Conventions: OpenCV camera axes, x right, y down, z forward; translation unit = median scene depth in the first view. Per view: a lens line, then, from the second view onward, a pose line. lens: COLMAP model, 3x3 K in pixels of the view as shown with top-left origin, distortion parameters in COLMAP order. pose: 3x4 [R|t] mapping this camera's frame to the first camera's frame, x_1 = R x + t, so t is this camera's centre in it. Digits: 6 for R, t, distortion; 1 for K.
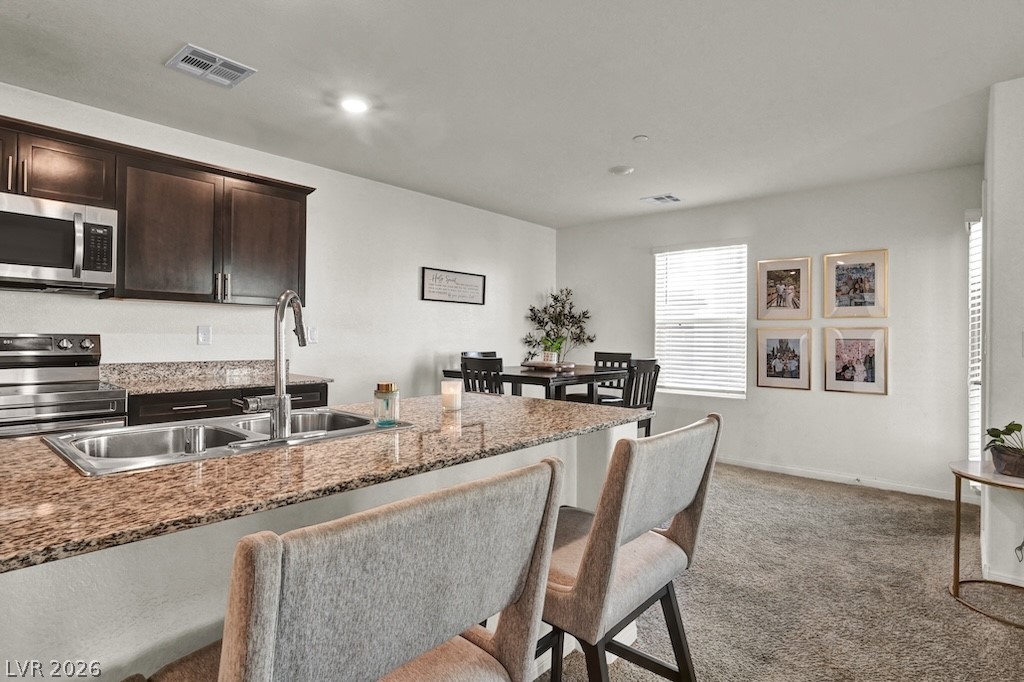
lens RADIAL K [[522.6, 0, 508.9], [0, 522.6, 335.8], [0, 0, 1]] dist [0.011711, -0.006576]
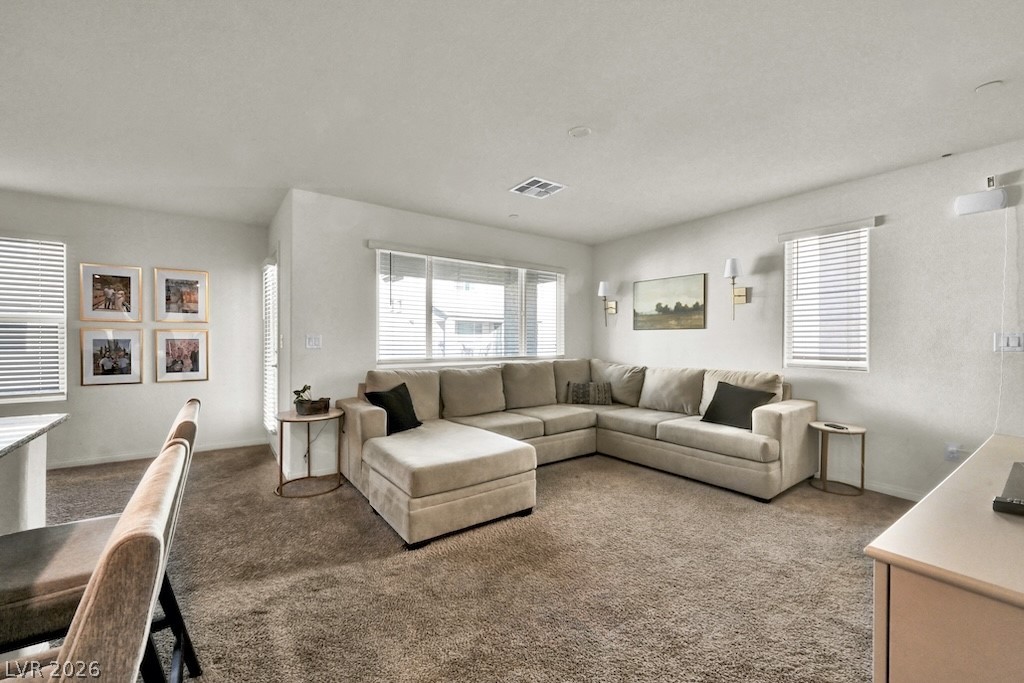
lens RADIAL K [[413.9, 0, 506.2], [0, 413.9, 342.7], [0, 0, 1]] dist [-0.000208, 0.001040]
pose [[0.228023, -0.013759, 0.973559, -0.135694], [-0.001756, 0.999893, 0.014542, -0.000462], [-0.973654, -0.005025, 0.227974, 0.010806]]
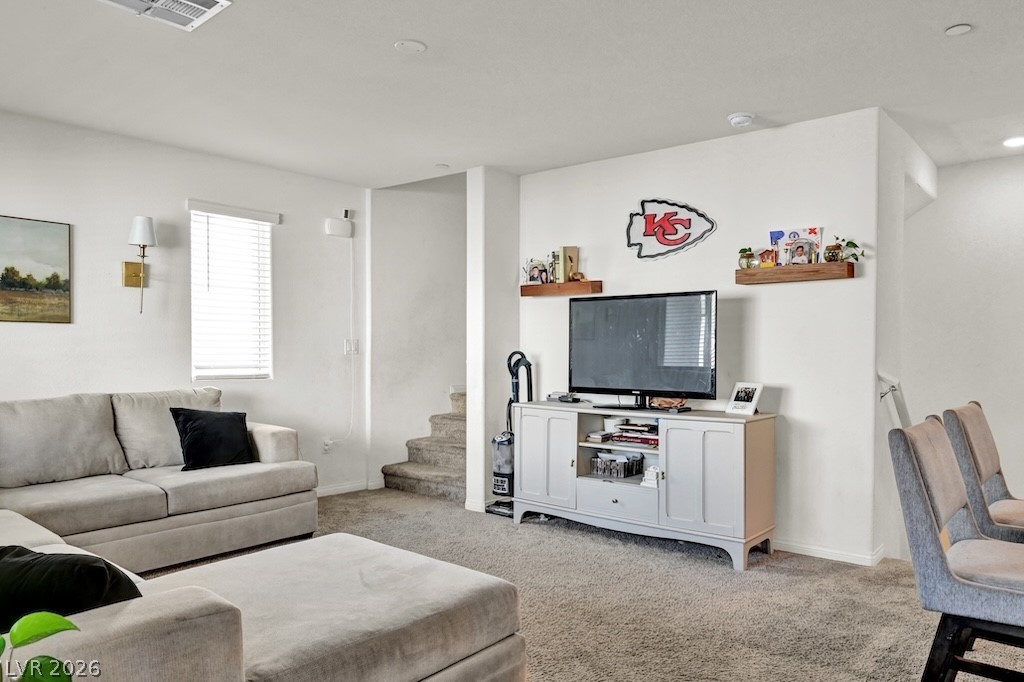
lens RADIAL K [[710.7, 0, 510.3], [0, 710.7, 365.9], [0, 0, 1]] dist [0.001564, -0.000633]
pose [[-0.999139, -0.012461, -0.039569, 0.378972], [-0.013472, 0.999587, 0.025391, 0.004940], [0.039236, 0.025902, -0.998894, 0.749245]]
